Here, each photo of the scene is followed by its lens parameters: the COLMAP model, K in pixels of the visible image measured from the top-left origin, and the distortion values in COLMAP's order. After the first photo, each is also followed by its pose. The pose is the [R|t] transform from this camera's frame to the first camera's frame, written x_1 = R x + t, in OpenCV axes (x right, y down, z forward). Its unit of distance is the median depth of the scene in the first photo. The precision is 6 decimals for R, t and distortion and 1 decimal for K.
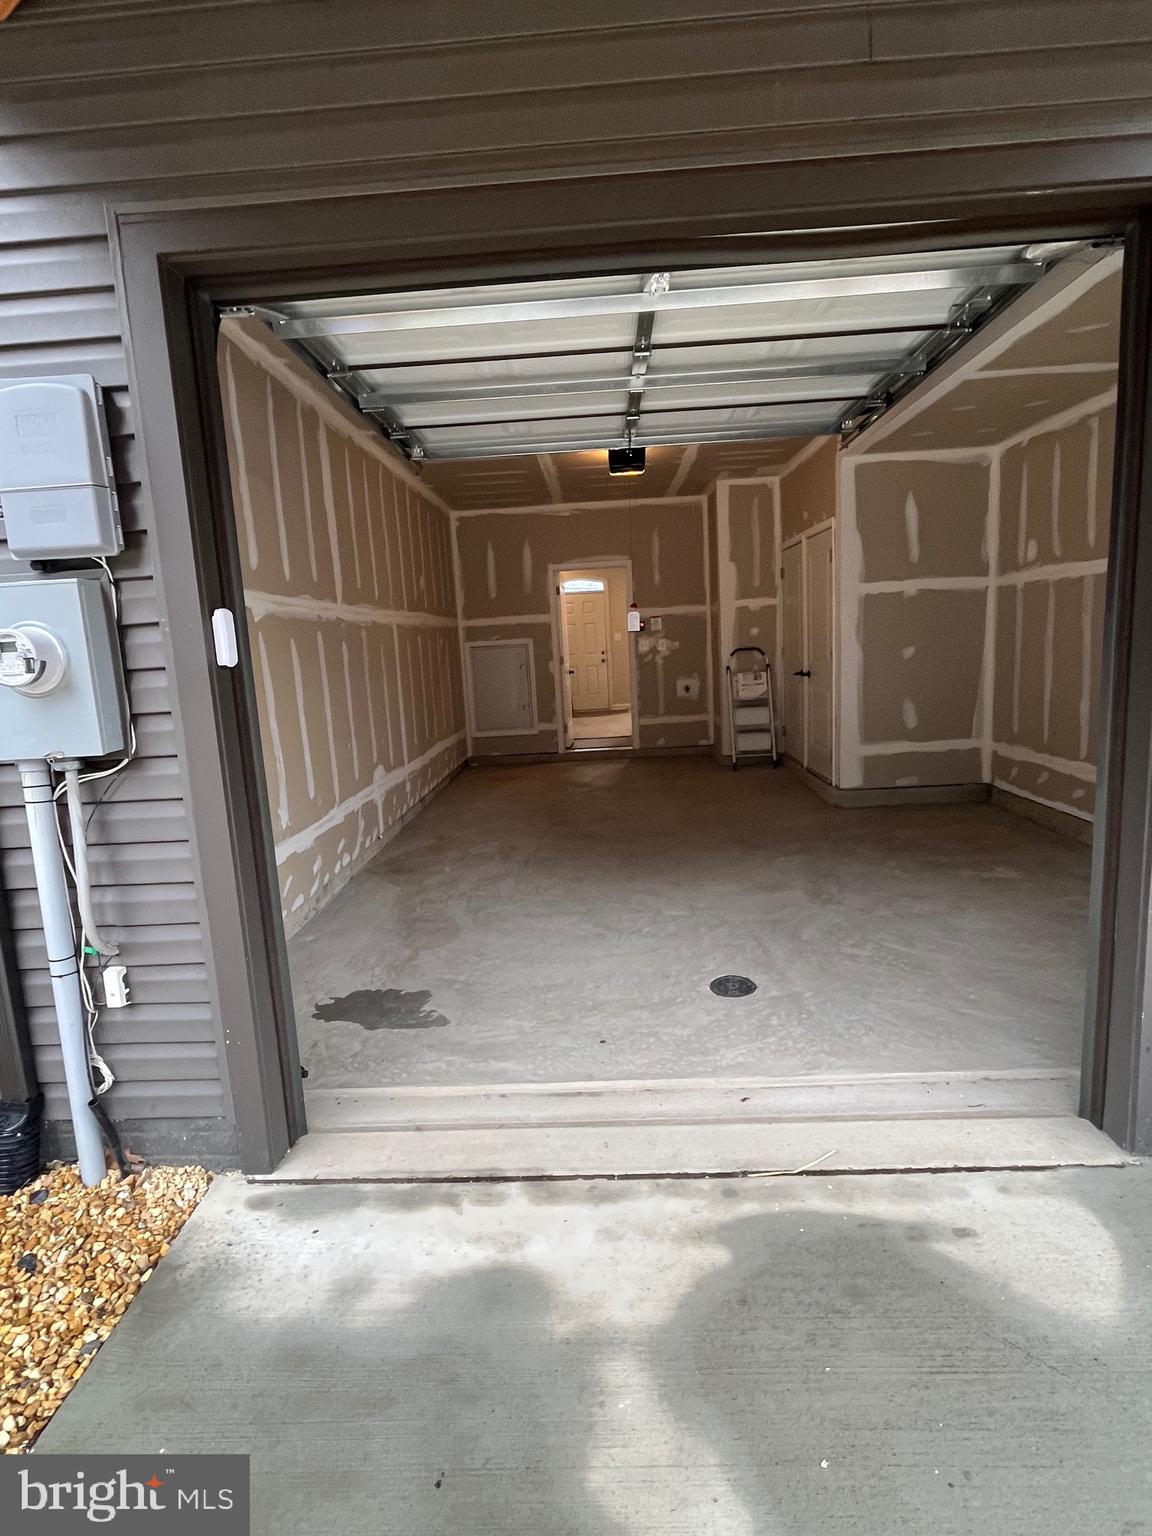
lens RADIAL K [[807.6, 0, 572.5], [0, 807.6, 767.7], [0, 0, 1]] dist [-0.001562, 0.000103]
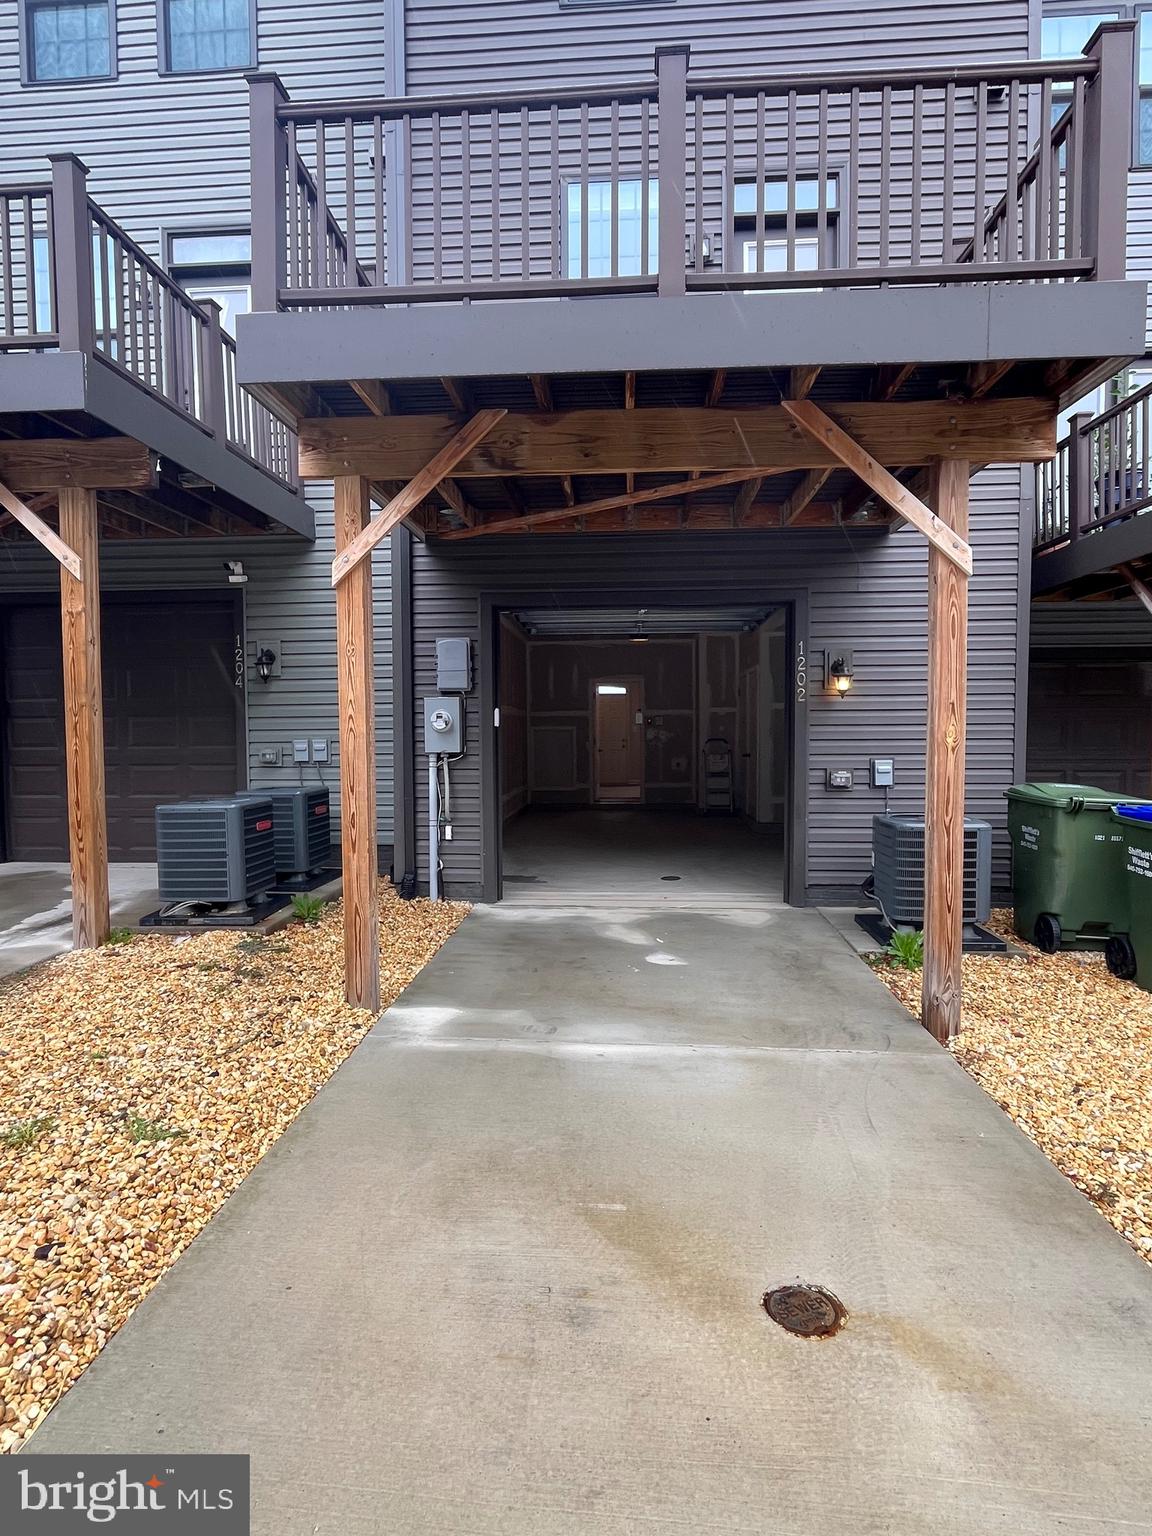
lens RADIAL K [[807.6, 0, 573.8], [0, 807.6, 766.0], [0, 0, 1]] dist [-0.001562, 0.000103]
pose [[0.998501, 0.048553, -0.025254, -0.013507], [-0.051147, 0.992057, -0.114924, 0.094914], [0.019474, 0.116044, 0.993053, -0.532357]]
